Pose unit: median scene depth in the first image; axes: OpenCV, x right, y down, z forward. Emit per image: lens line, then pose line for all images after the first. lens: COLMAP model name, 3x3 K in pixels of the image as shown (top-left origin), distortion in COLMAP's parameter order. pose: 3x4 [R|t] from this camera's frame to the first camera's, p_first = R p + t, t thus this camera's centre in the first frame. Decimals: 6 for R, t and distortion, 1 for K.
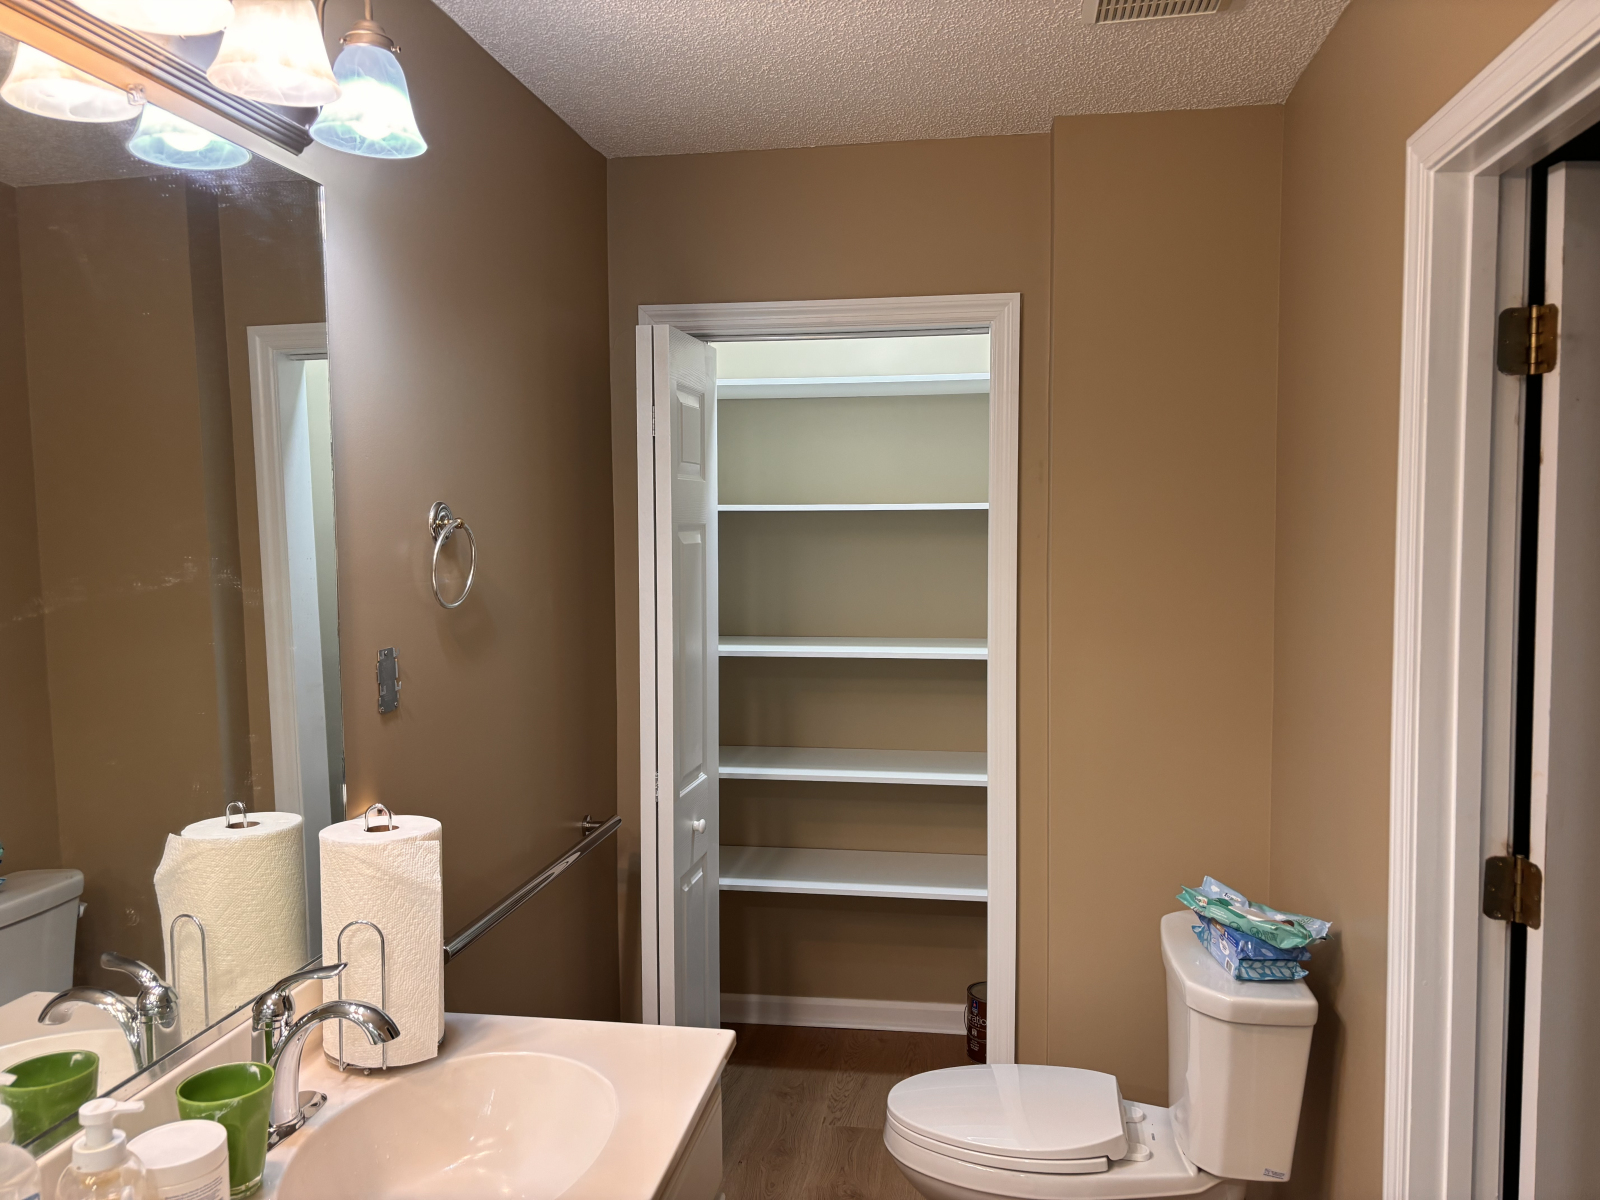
lens RADIAL K [[1206.8, 0, 810.7], [0, 1206.8, 576.6], [0, 0, 1]] dist [0.046240, -0.046013]
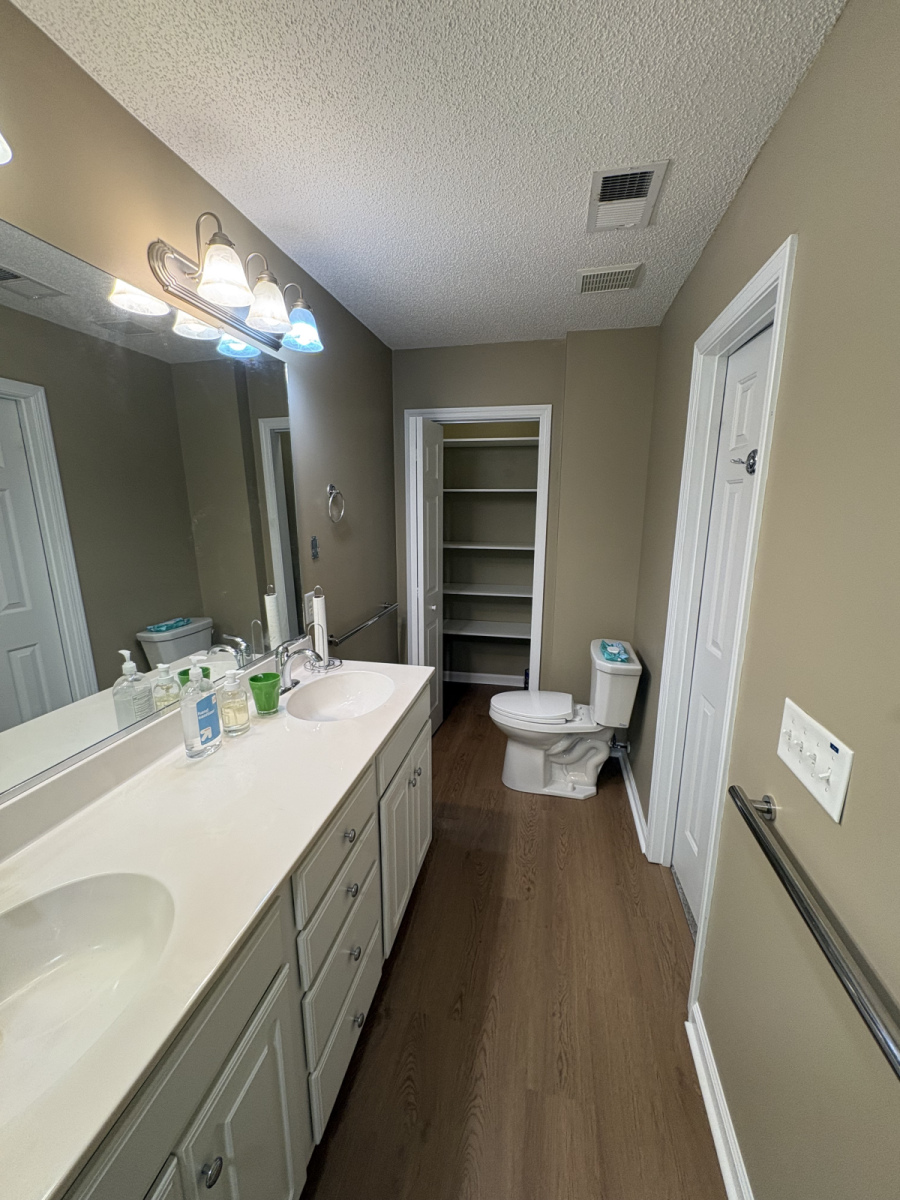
lens RADIAL K [[477.0, 0, 452.2], [0, 477.0, 596.3], [0, 0, 1]] dist [0.000884, 0.000118]
pose [[0.998561, 0.019260, -0.050057, 0.028106], [-0.011682, 0.988996, 0.147478, 0.027556], [0.052346, -0.146680, 0.987798, -0.092588]]
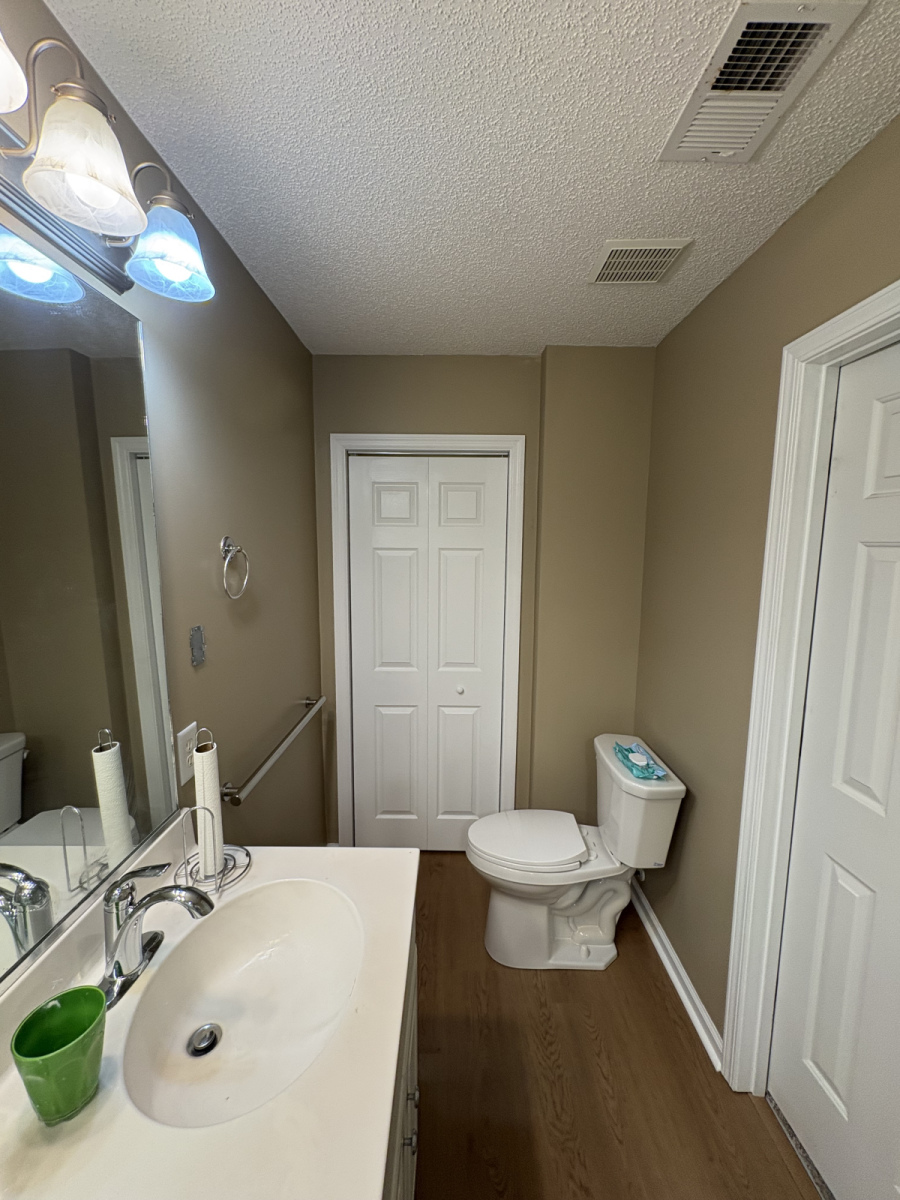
lens RADIAL K [[477.0, 0, 452.4], [0, 477.0, 597.5], [0, 0, 1]] dist [0.000884, 0.000118]
pose [[0.987879, -0.005295, 0.155138, -0.098113], [-0.005342, 0.997666, 0.068068, -0.023388], [-0.155136, -0.068071, 0.985545, 0.287580]]
